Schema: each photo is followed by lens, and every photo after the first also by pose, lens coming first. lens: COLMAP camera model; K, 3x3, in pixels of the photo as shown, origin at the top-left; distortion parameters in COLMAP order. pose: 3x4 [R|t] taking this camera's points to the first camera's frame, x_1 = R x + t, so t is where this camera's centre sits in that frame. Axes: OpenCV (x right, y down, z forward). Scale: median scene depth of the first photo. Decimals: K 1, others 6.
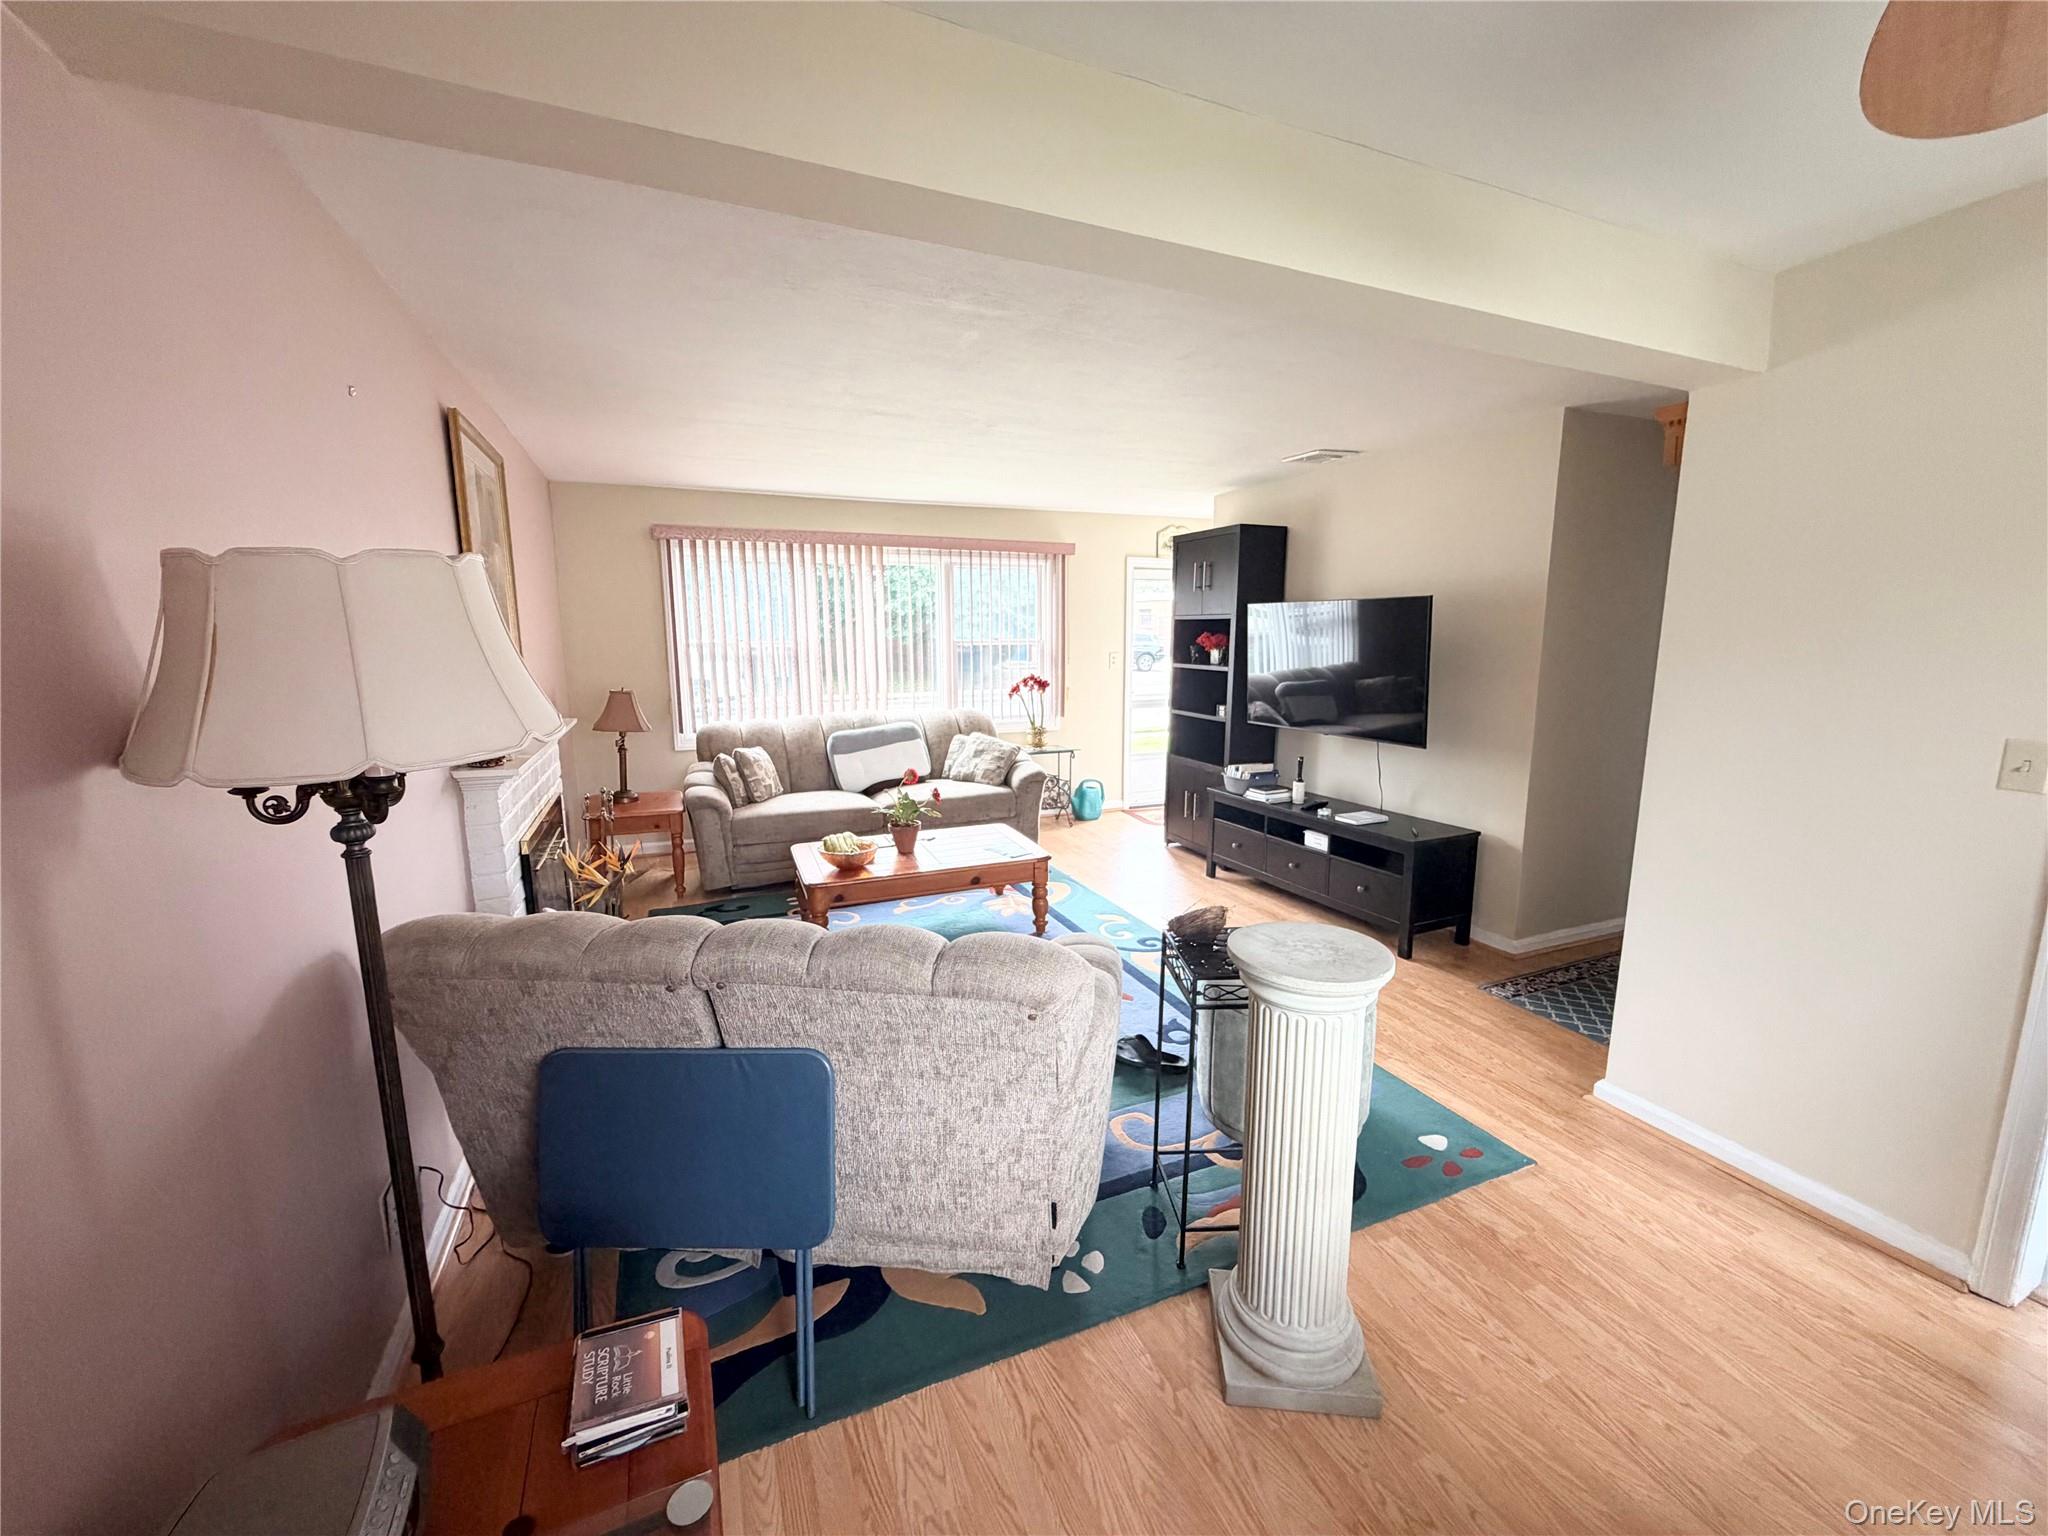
lens RADIAL K [[813.6, 0, 1024.4], [0, 813.6, 764.5], [0, 0, 1]] dist [0.000129, 0.000482]
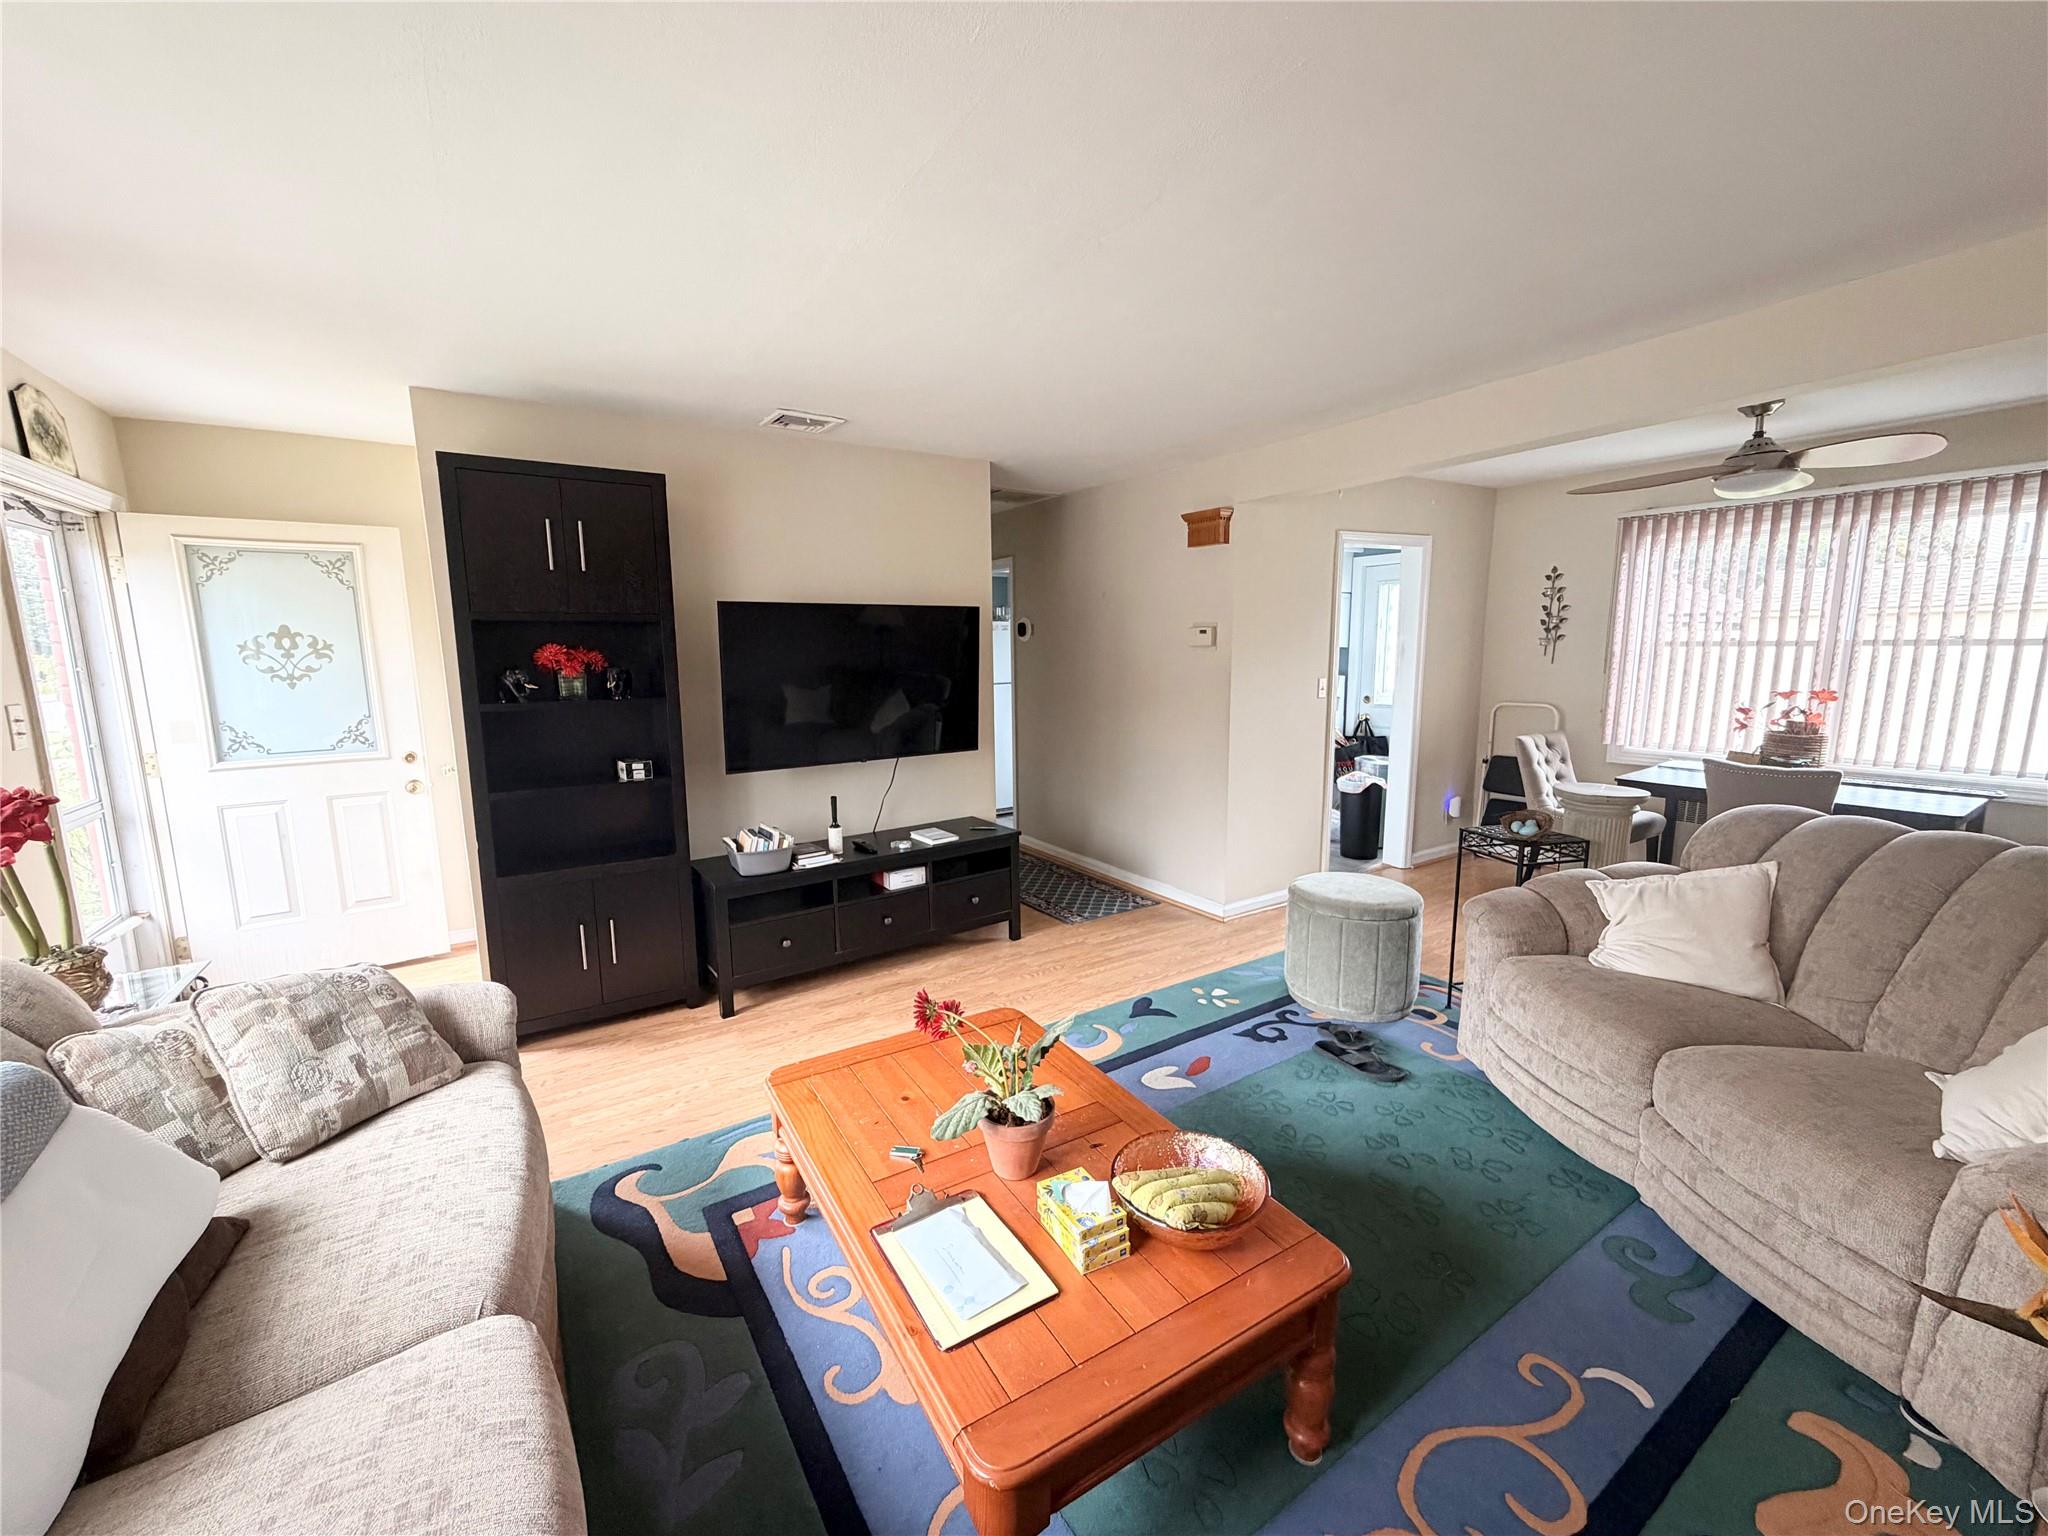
lens RADIAL K [[813.6, 0, 1029.4], [0, 813.6, 768.3], [0, 0, 1]] dist [0.000129, 0.000482]
pose [[-0.162192, -0.148404, 0.975536, -0.588907], [0.173565, 0.968922, 0.176254, -0.180456], [-0.971375, 0.197906, -0.131394, 1.131717]]
